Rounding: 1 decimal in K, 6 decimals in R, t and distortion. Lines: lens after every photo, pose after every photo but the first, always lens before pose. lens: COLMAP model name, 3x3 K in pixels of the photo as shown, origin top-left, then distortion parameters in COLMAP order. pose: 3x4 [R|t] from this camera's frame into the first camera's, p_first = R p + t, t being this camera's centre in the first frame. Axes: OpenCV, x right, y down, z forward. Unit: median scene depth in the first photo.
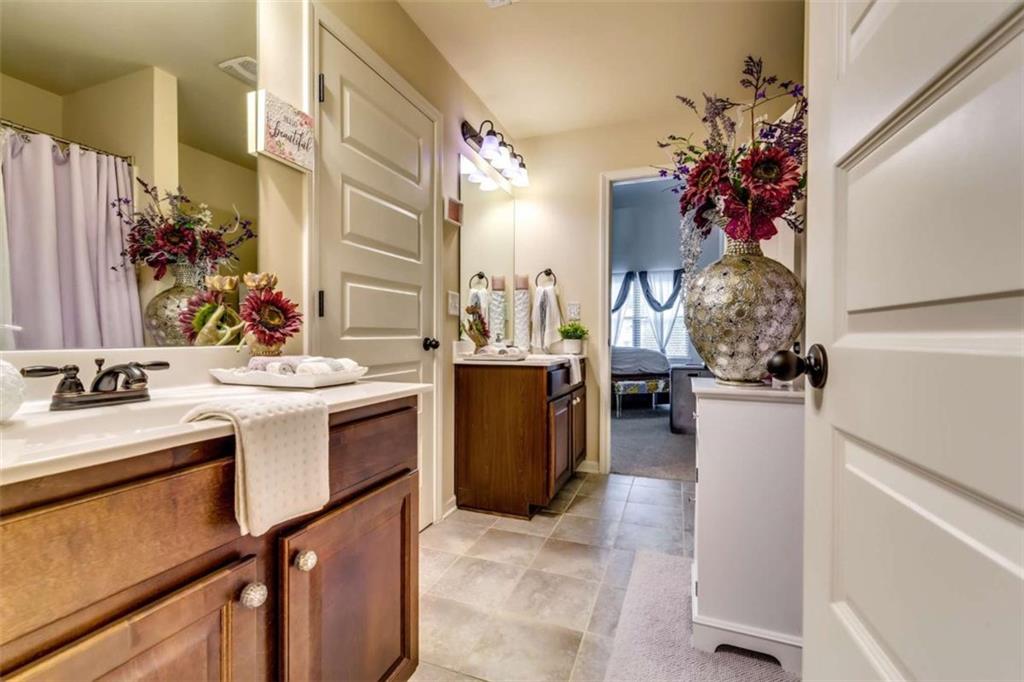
lens RADIAL K [[438.0, 0, 514.3], [0, 438.0, 339.9], [0, 0, 1]] dist [0.000069, -0.000189]
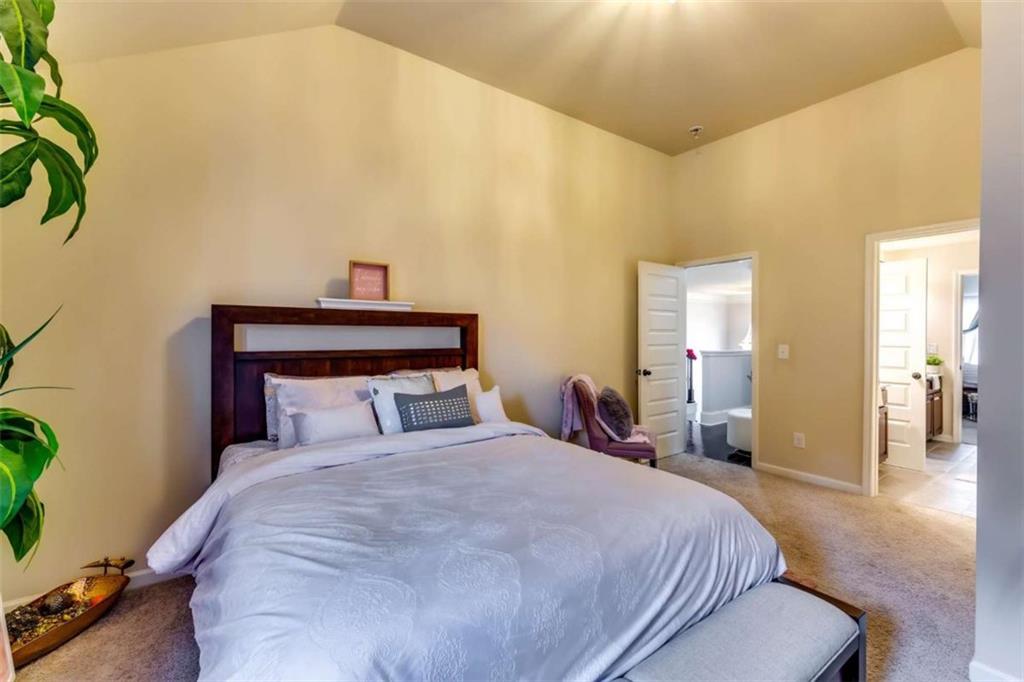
lens RADIAL K [[438.0, 0, 514.3], [0, 438.0, 339.9], [0, 0, 1]] dist [0.000069, -0.000189]
pose [[0.836302, -0.002362, -0.548263, -0.317538], [0.004330, 0.999988, 0.002298, -0.116663], [0.548251, -0.004296, 0.836302, -1.454592]]
